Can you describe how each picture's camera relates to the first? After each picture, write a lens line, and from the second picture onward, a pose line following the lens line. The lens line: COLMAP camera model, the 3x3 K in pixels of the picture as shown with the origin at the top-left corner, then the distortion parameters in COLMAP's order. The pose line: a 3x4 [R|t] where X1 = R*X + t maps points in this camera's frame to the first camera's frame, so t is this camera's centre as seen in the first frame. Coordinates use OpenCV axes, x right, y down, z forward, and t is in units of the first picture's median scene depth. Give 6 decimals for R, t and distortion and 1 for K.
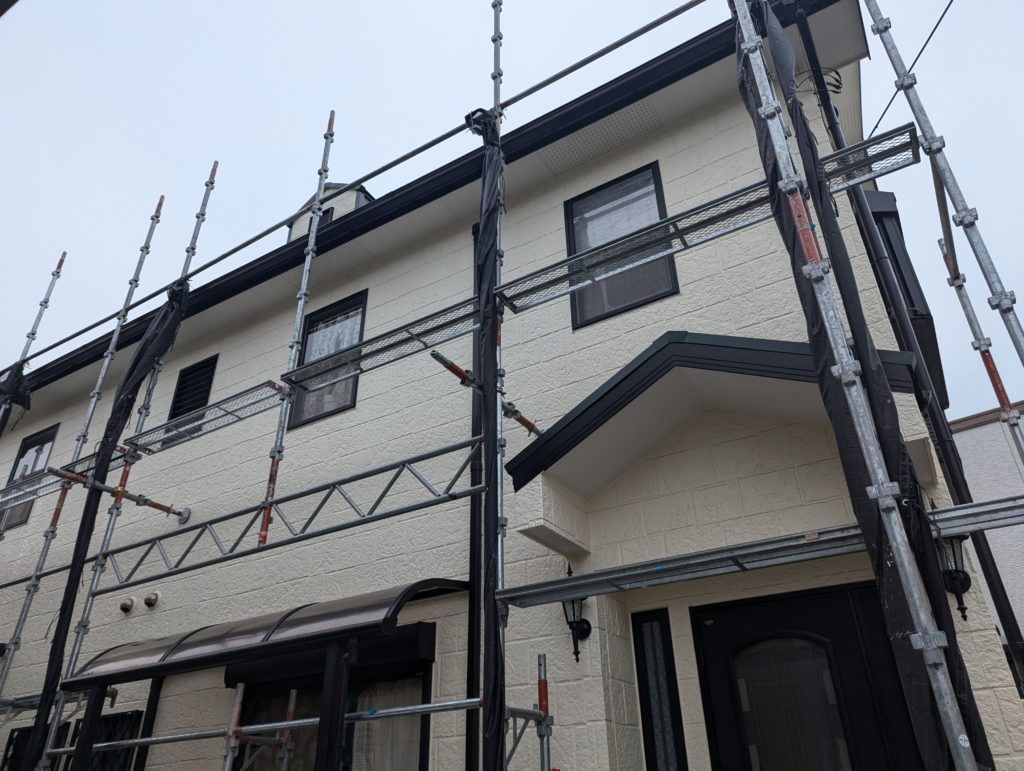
lens RADIAL K [[730.4, 0, 512.0], [0, 730.4, 385.5], [0, 0, 1]] dist [0.022951, -0.003517]
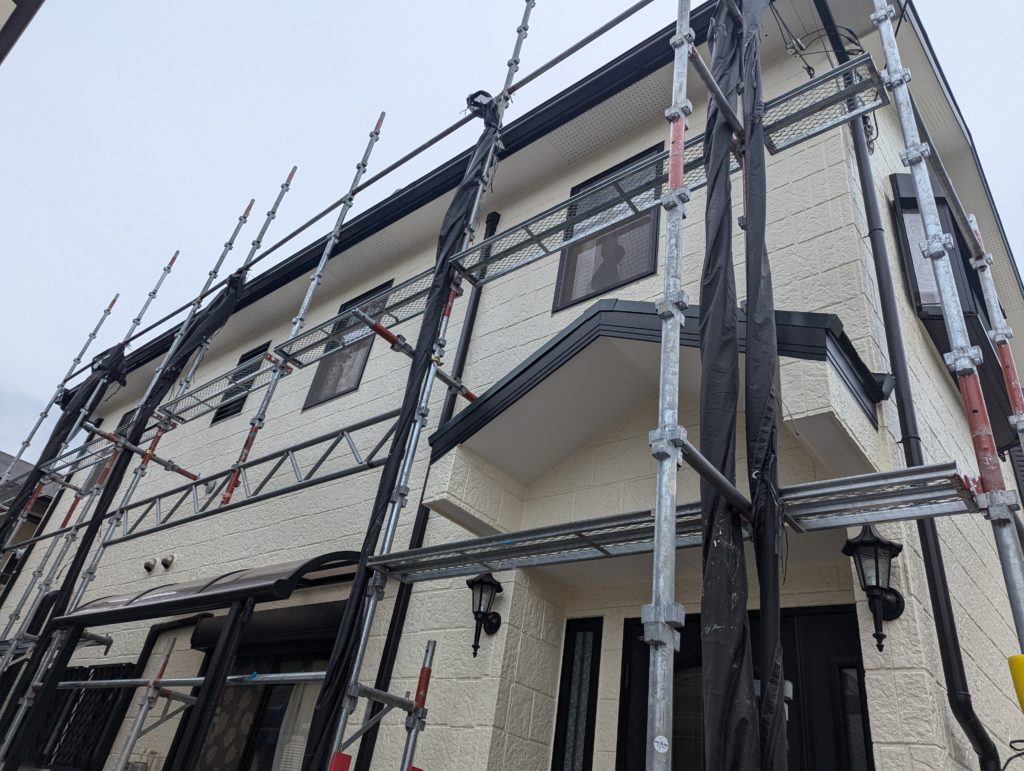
lens RADIAL K [[722.6, 0, 507.4], [0, 722.6, 372.3], [0, 0, 1]] dist [0.024183, 0.002116]
pose [[0.973053, 0.058856, -0.222943, 0.276802], [-0.075305, 0.994973, -0.066006, 0.075690], [0.217937, 0.081017, 0.972594, 0.098807]]
